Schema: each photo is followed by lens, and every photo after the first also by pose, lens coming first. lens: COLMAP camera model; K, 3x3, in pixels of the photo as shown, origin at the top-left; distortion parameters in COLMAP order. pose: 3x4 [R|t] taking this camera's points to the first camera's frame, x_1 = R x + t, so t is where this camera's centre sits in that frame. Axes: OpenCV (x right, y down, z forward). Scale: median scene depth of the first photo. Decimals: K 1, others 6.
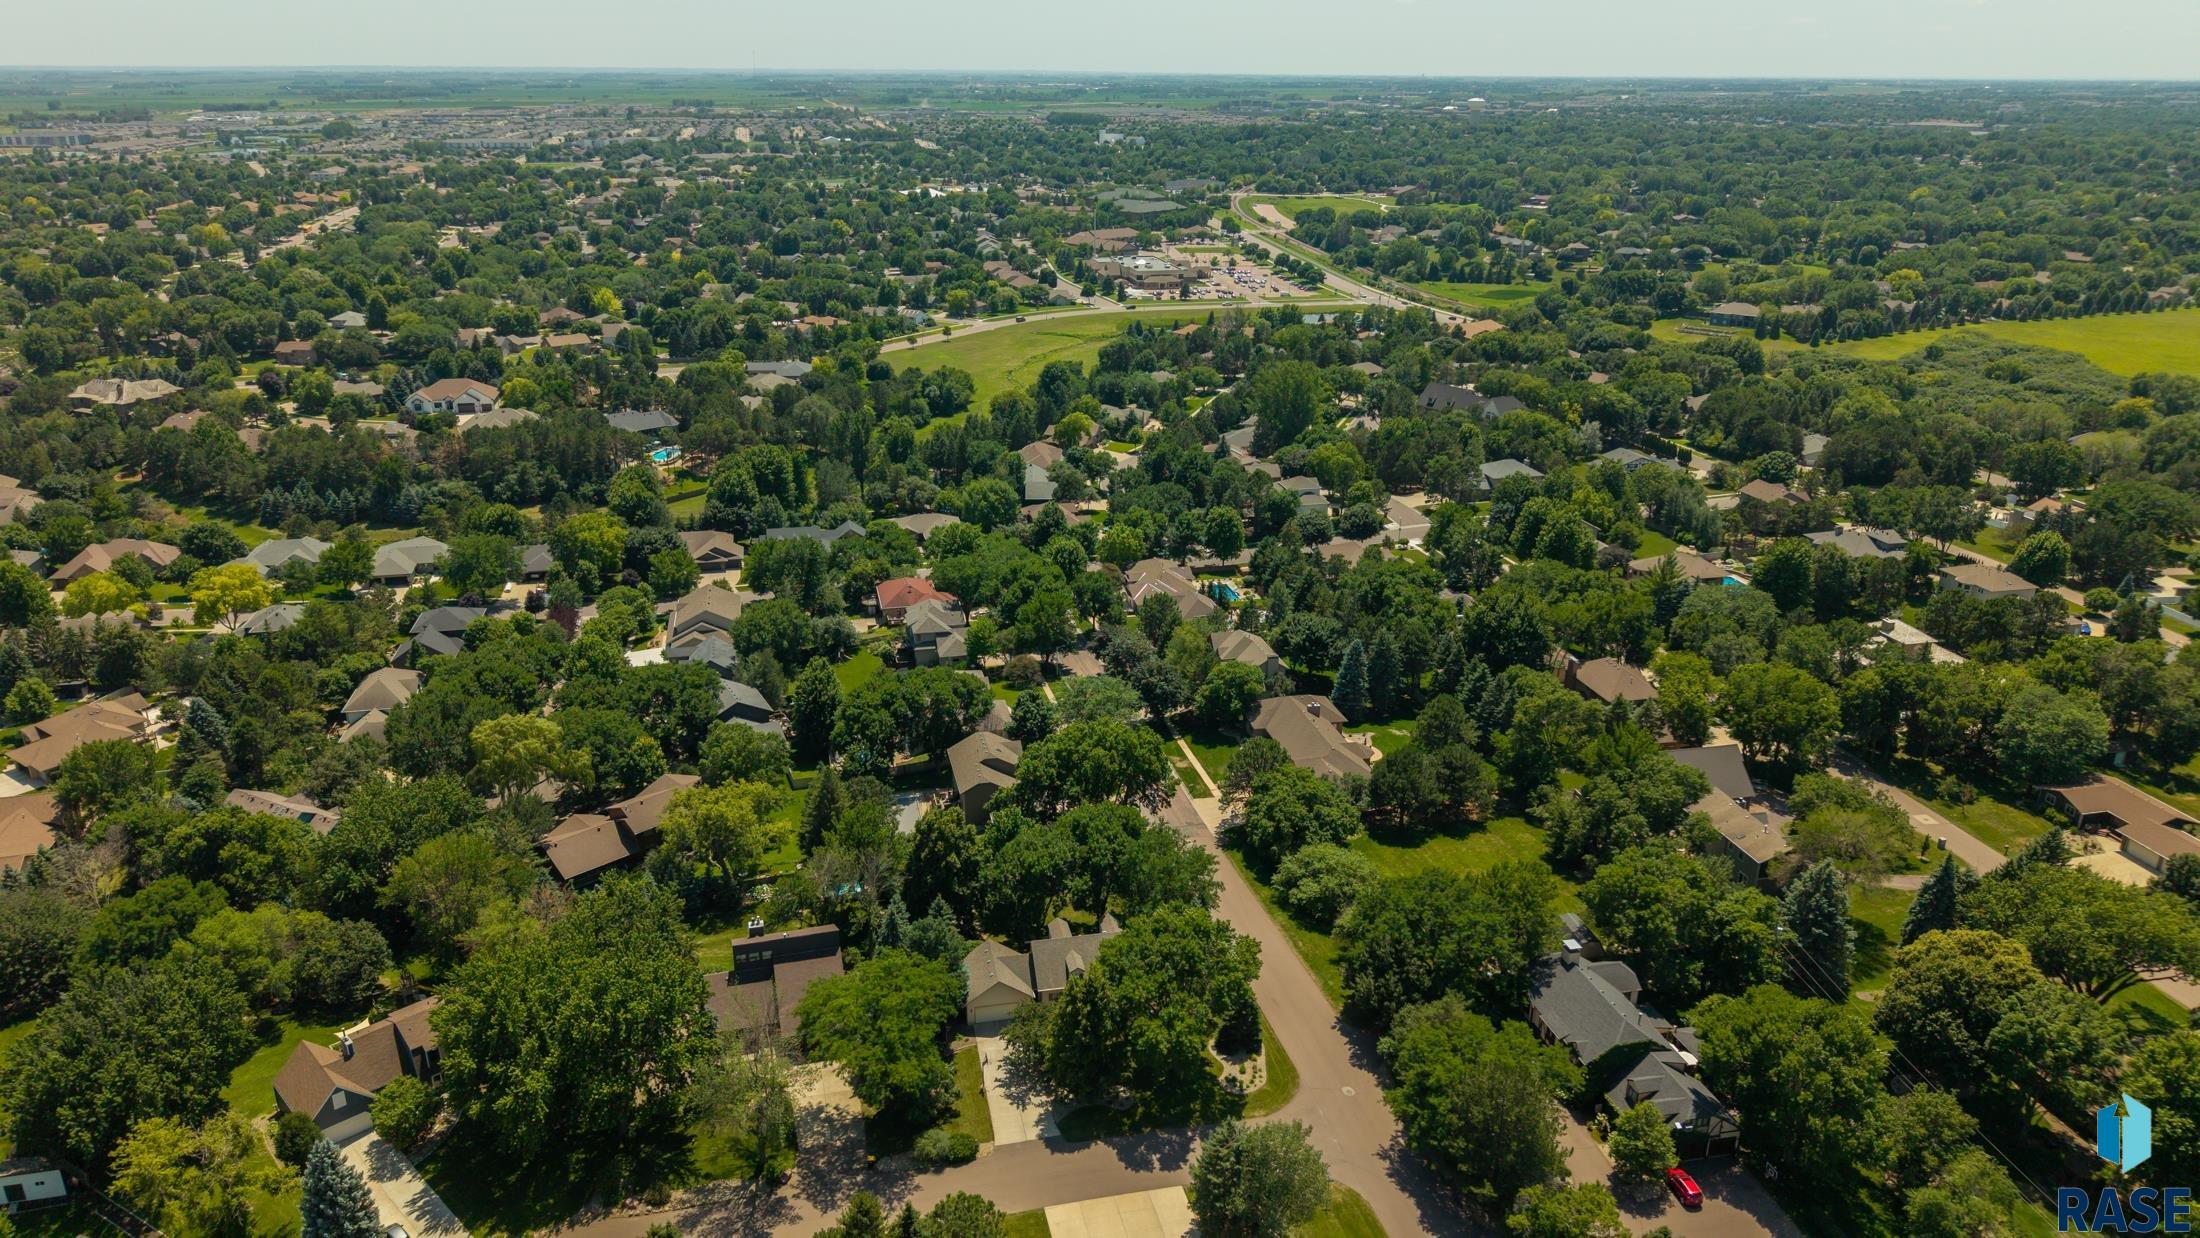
lens RADIAL K [[1459.5, 0, 1088.7], [0, 1459.5, 636.7], [0, 0, 1]] dist [0.013841, -0.021568]
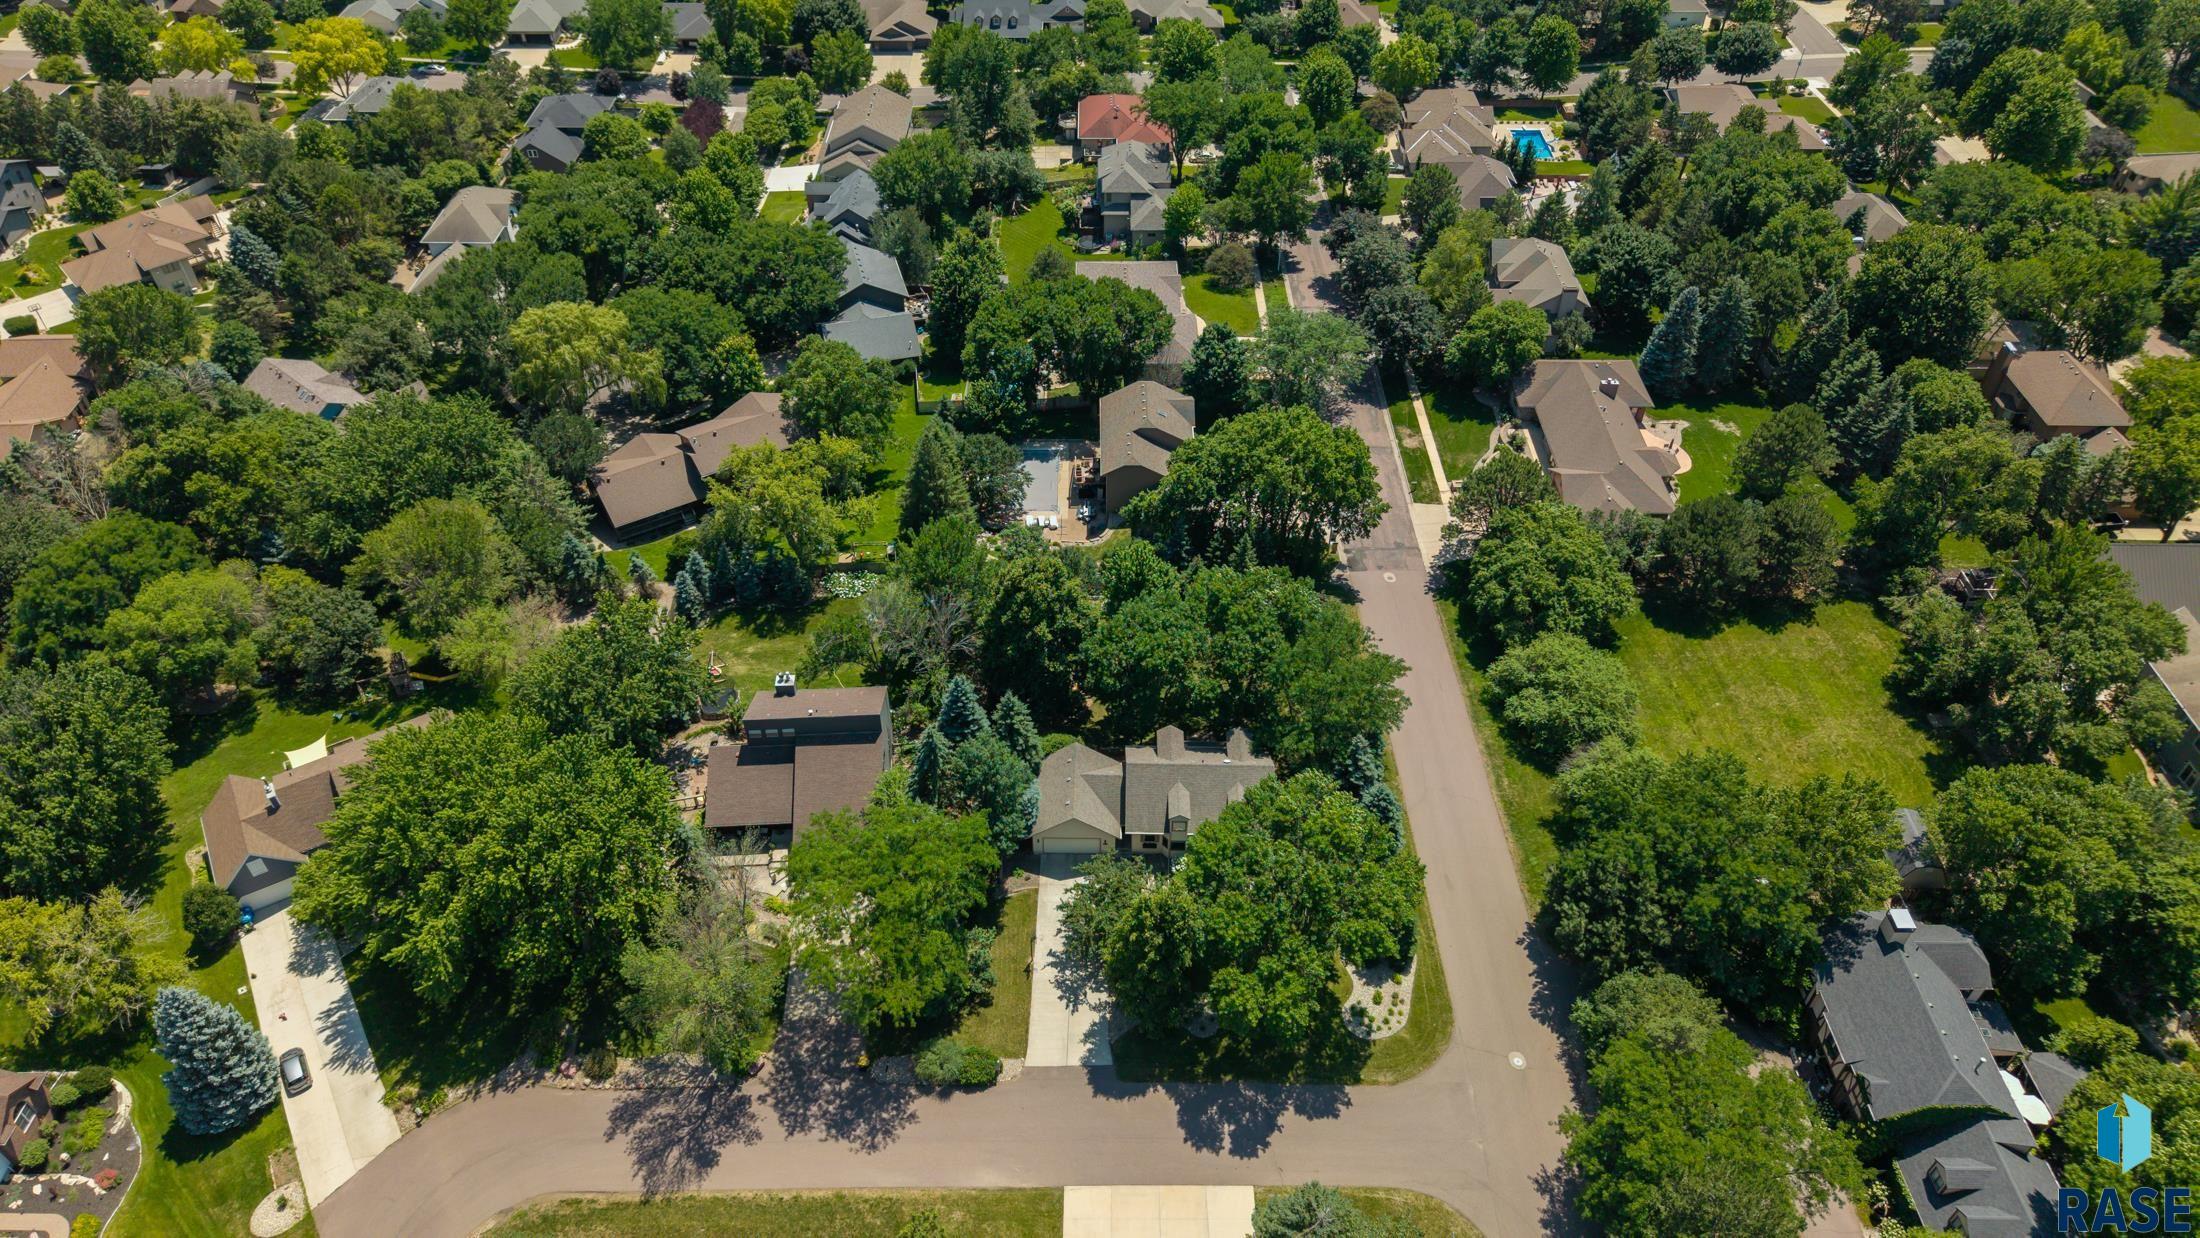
lens RADIAL K [[1459.5, 0, 1089.2], [0, 1459.5, 613.8], [0, 0, 1]] dist [0.013841, -0.021568]
pose [[0.976157, 0.144252, -0.162198, 0.041524], [-0.074996, 0.925351, 0.371619, -0.110945], [0.203697, -0.350595, 0.914106, 0.275349]]
